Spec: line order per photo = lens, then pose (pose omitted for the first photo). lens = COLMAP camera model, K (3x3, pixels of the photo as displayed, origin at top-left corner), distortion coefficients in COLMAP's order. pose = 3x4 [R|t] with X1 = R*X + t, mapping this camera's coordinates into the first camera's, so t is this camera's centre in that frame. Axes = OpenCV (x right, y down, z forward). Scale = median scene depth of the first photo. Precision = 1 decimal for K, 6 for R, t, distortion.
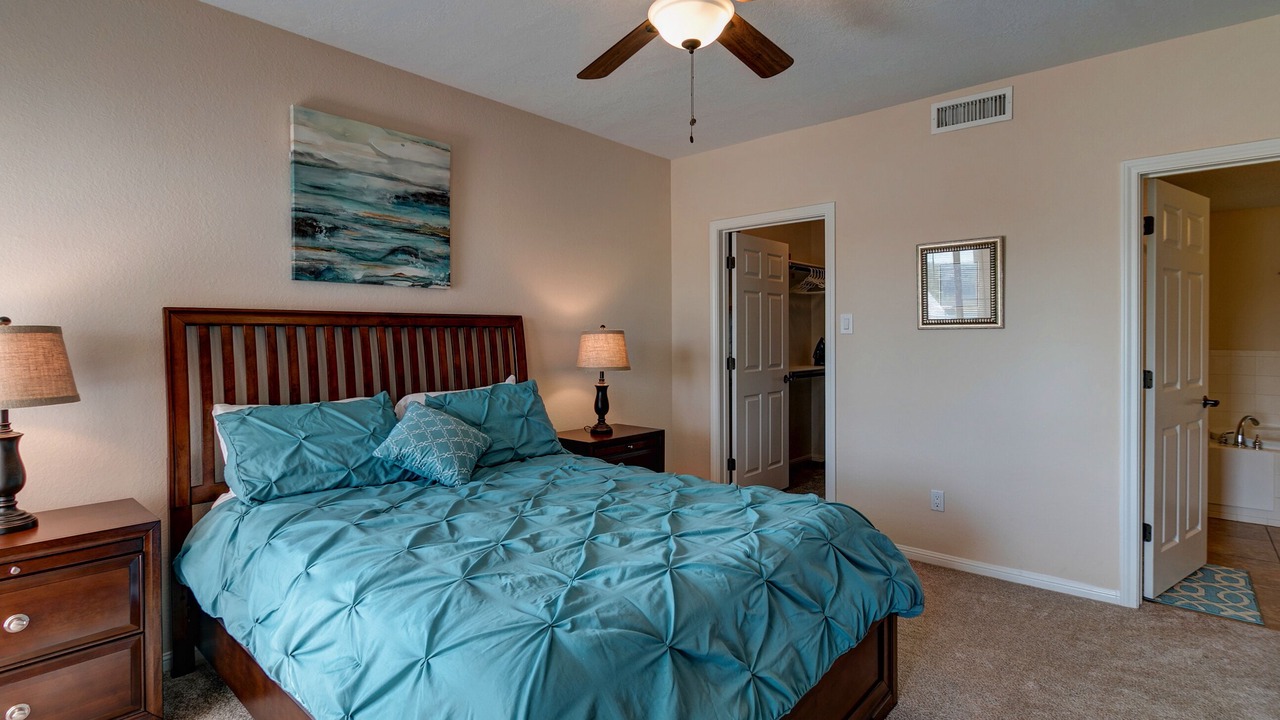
lens RADIAL K [[652.1, 0, 640.0], [0, 652.1, 360.0], [0, 0, 1]] dist [0.001071, -0.000237]
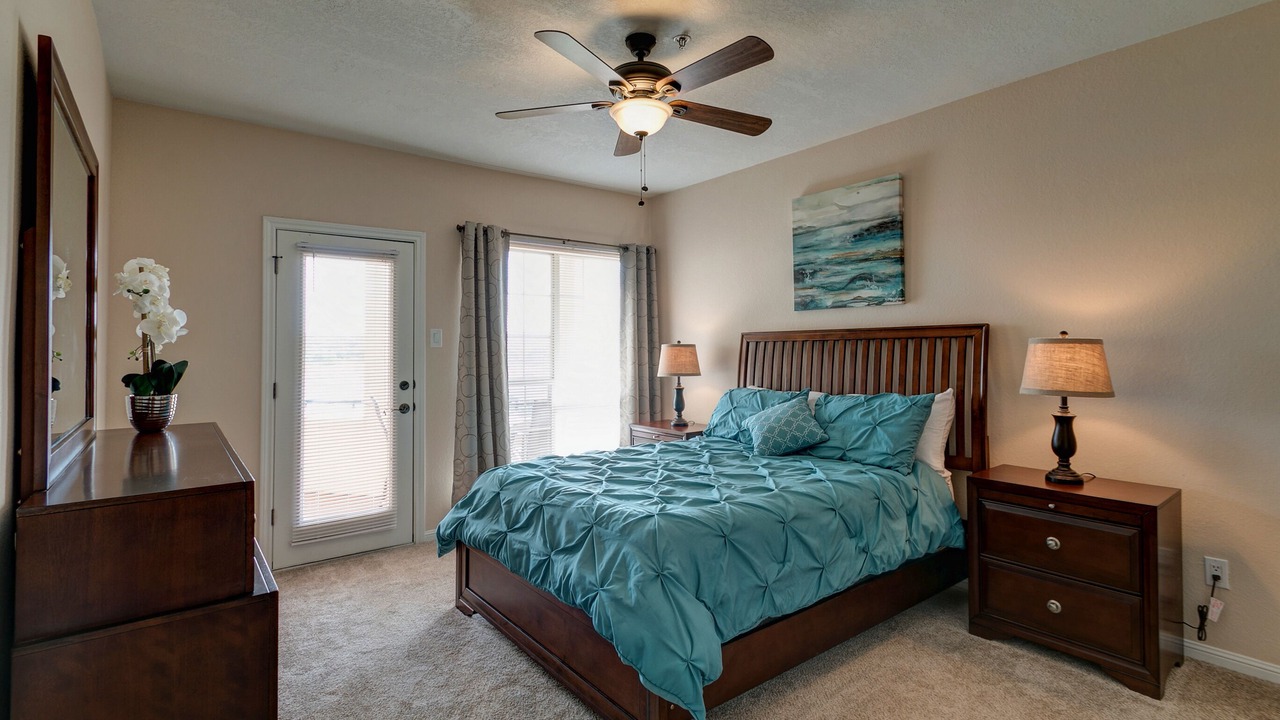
lens RADIAL K [[652.1, 0, 640.0], [0, 652.1, 360.0], [0, 0, 1]] dist [0.001071, -0.000237]
pose [[-0.238944, 0.023126, -0.970758, 0.952553], [-0.026560, 0.999187, 0.030341, -0.039520], [0.970670, 0.033033, -0.238136, 0.912099]]
